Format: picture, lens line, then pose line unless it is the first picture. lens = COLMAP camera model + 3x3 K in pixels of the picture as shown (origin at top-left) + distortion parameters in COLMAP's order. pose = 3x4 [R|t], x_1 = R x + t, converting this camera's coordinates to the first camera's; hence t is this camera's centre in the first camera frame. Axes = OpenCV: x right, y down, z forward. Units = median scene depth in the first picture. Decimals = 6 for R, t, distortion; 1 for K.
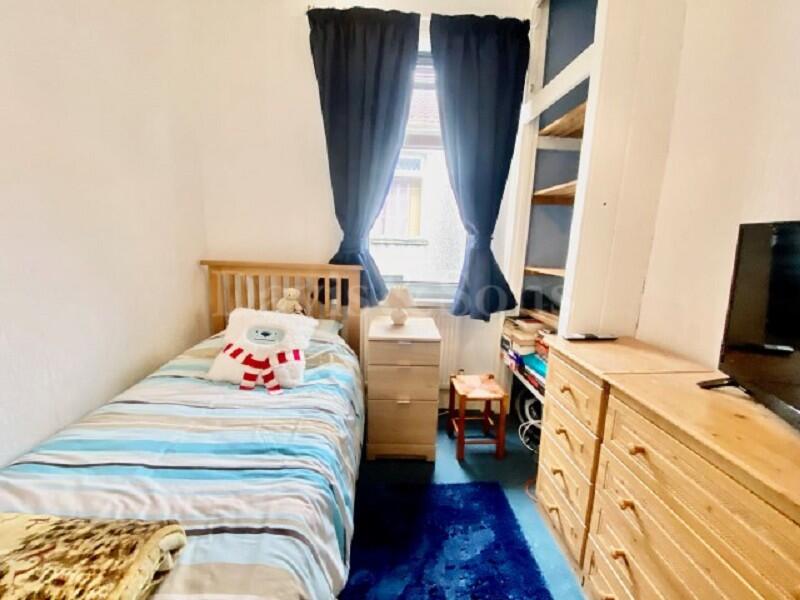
lens RADIAL K [[322.6, 0, 400.0], [0, 322.6, 300.0], [0, 0, 1]] dist [0.016789, -0.019476]
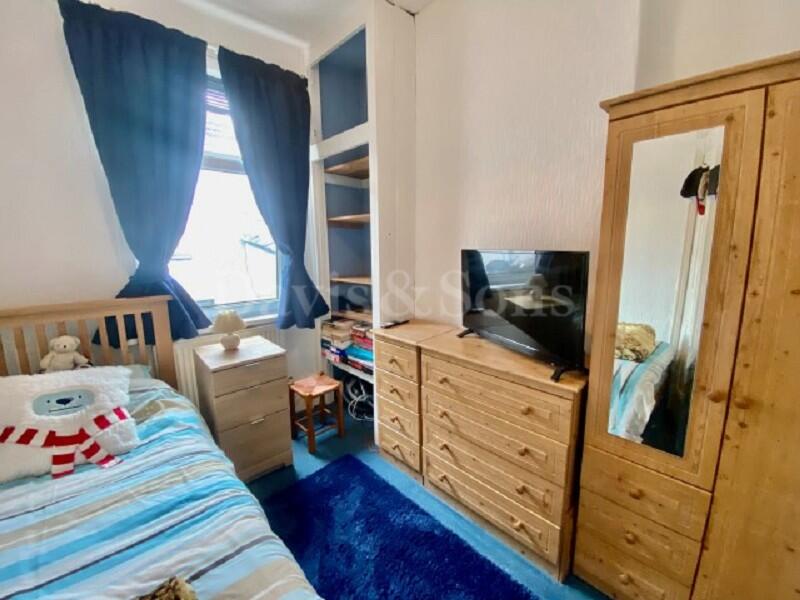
lens RADIAL K [[322.6, 0, 400.0], [0, 322.6, 300.0], [0, 0, 1]] dist [0.016789, -0.019476]
pose [[0.744721, -0.145695, 0.651278, -0.263138], [0.155968, 0.986851, 0.042420, -0.036486], [-0.648894, 0.069988, 0.757653, -0.102175]]
